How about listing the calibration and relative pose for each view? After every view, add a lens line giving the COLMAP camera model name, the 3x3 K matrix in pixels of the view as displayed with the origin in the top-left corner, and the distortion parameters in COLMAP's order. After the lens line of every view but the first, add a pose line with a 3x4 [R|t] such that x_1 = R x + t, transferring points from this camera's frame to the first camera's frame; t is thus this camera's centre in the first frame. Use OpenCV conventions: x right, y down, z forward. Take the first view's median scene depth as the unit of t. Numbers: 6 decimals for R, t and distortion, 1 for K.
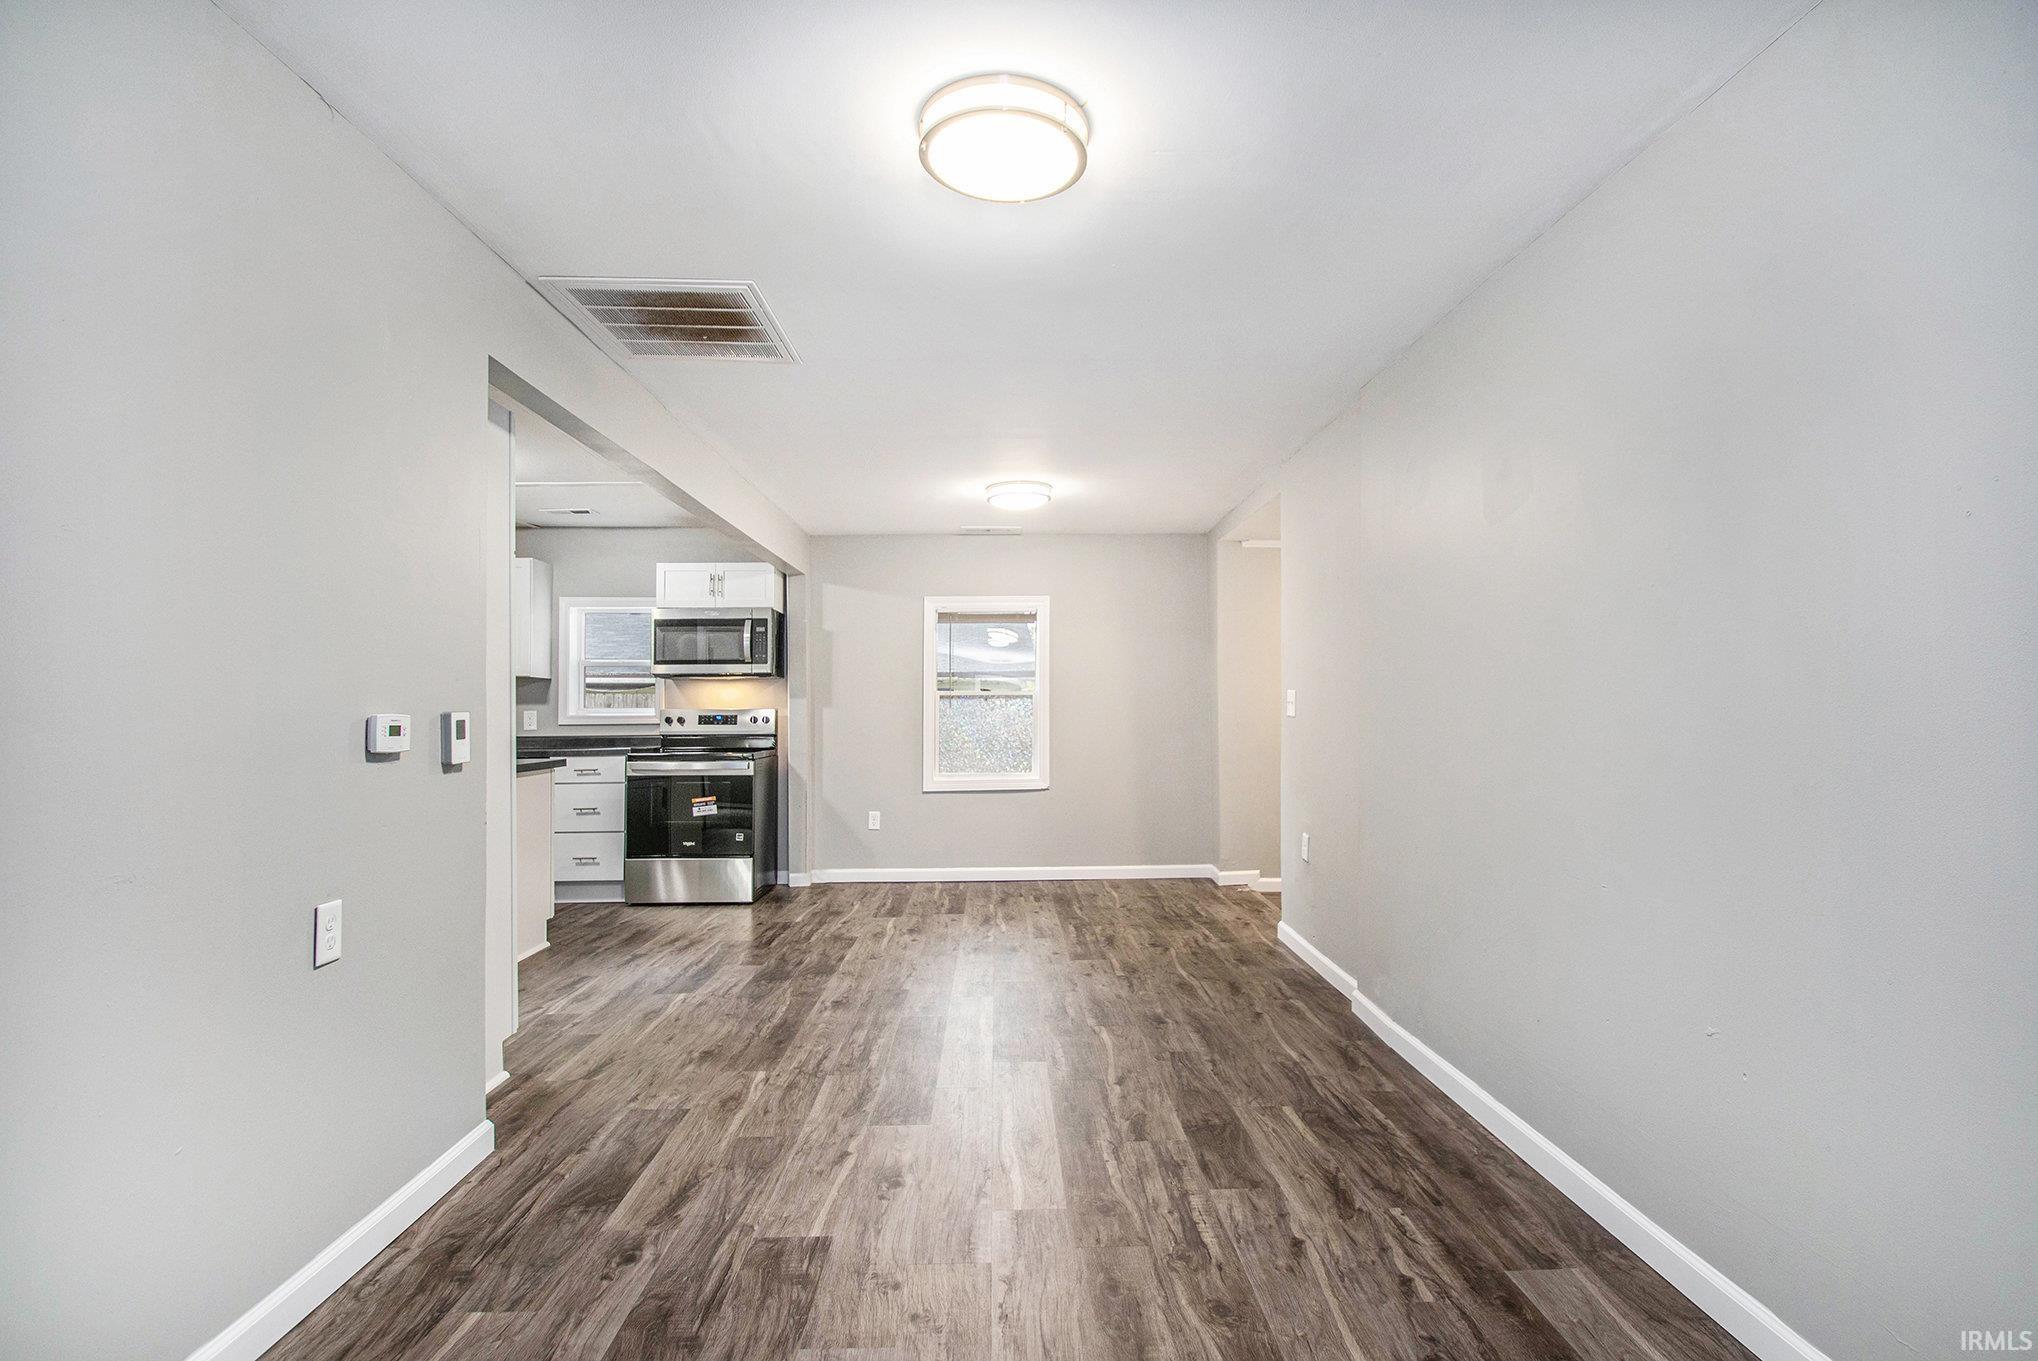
lens RADIAL K [[985.1, 0, 1035.5], [0, 985.1, 687.7], [0, 0, 1]] dist [-0.008030, -0.011997]
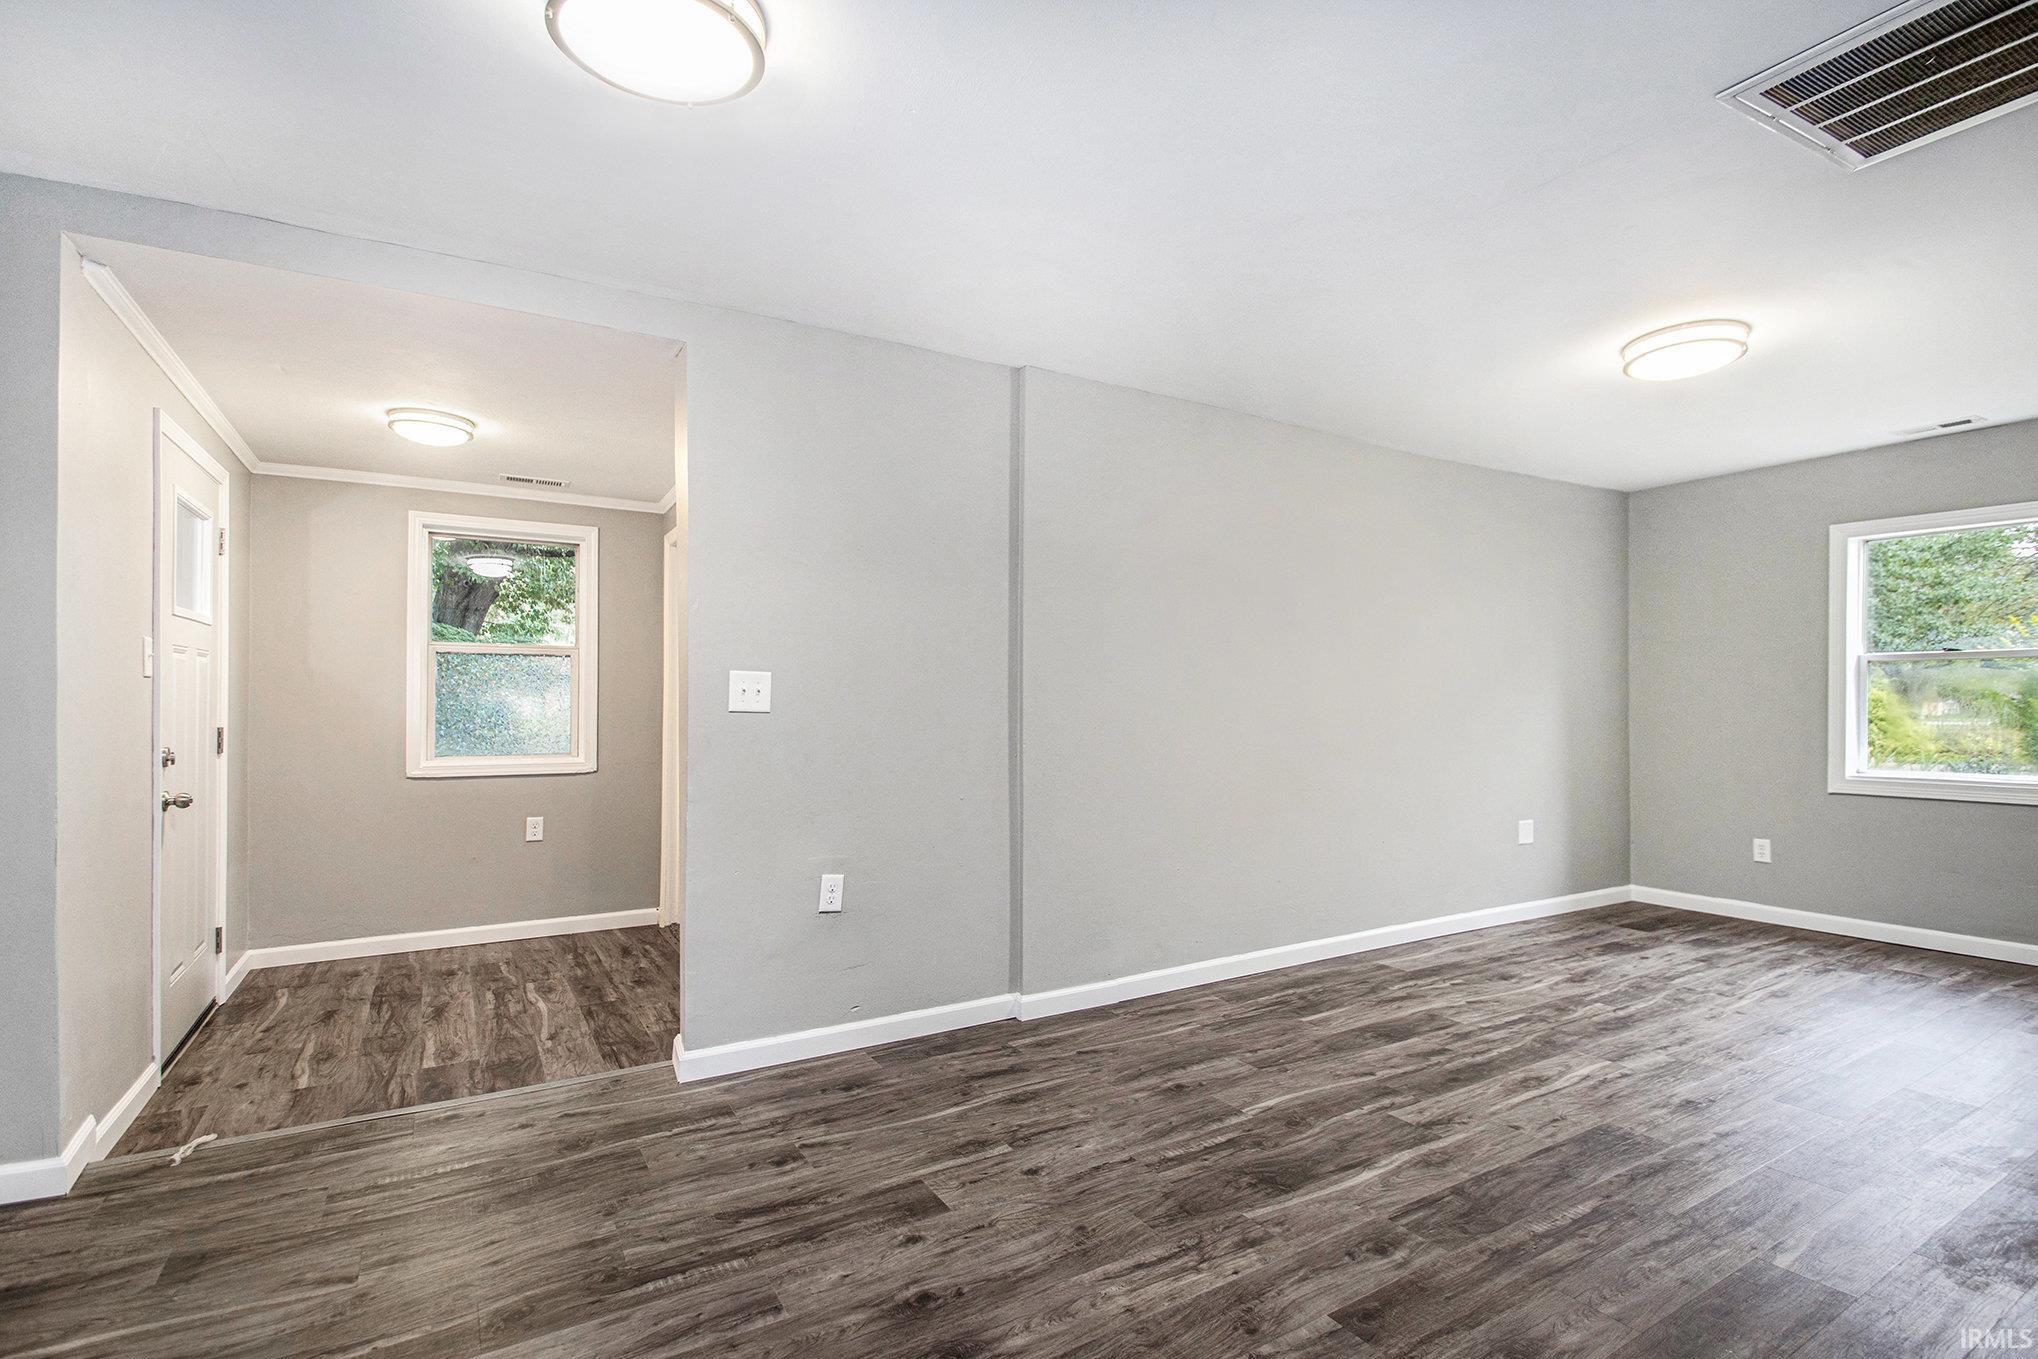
lens RADIAL K [[967.5, 0, 1052.8], [0, 967.5, 681.7], [0, 0, 1]] dist [0.000883, -0.000691]
pose [[-0.502039, 0.018607, 0.864645, -0.547949], [-0.013827, 0.999468, -0.029537, 0.038647], [-0.864735, -0.026784, -0.501514, 1.615471]]
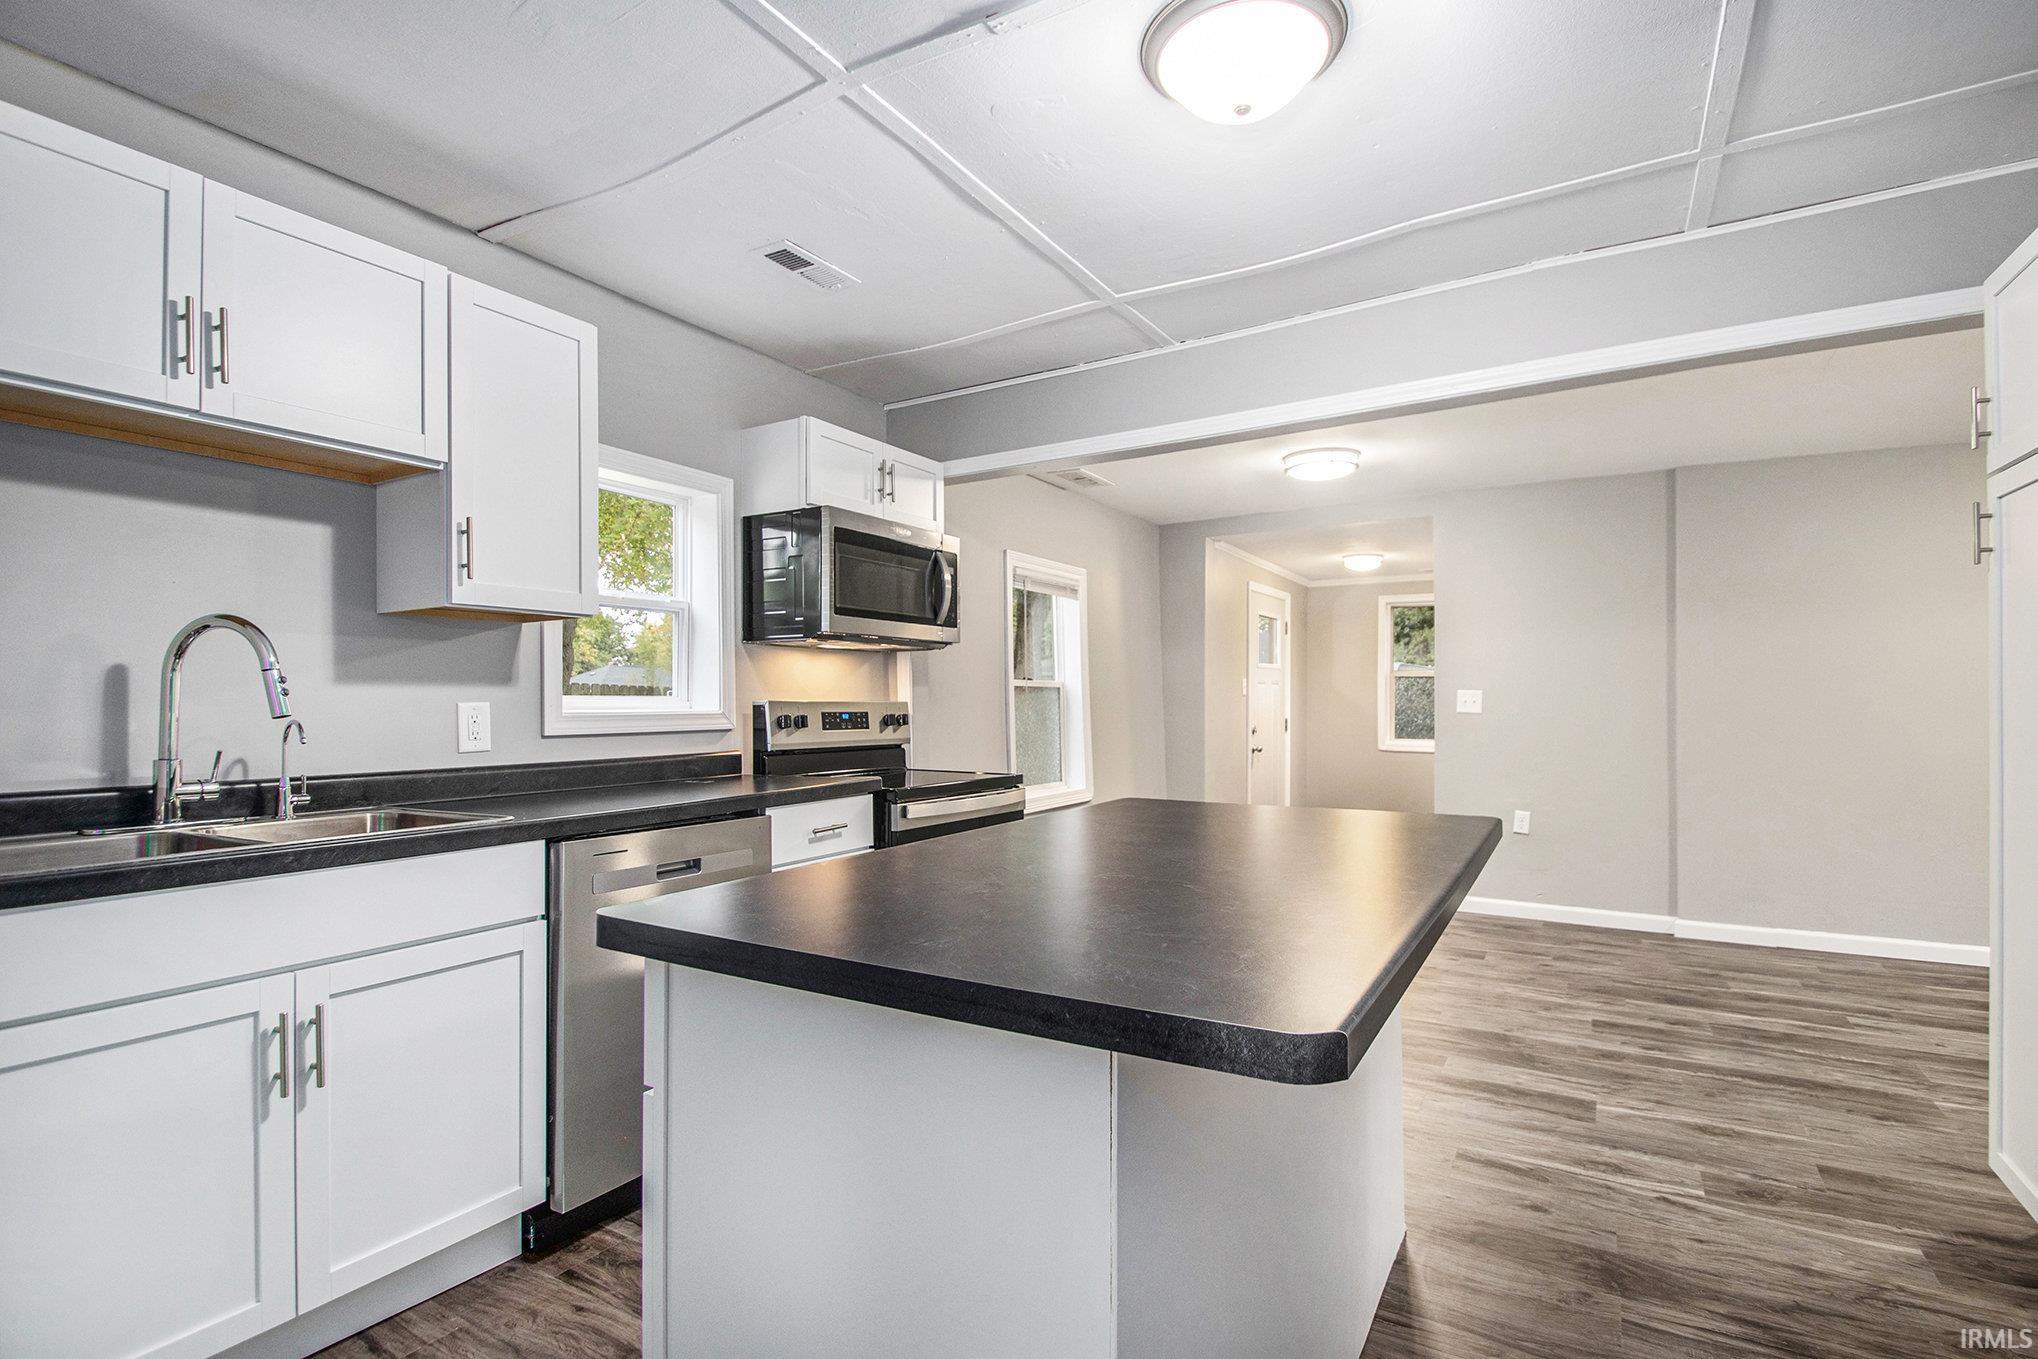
lens RADIAL K [[985.1, 0, 1013.9], [0, 985.1, 695.9], [0, 0, 1]] dist [-0.008030, -0.011997]
pose [[0.544287, 0.012113, 0.838812, -1.400893], [-0.022160, 0.999754, -0.000058, 0.031440], [-0.838606, -0.018557, 0.544422, 1.161564]]
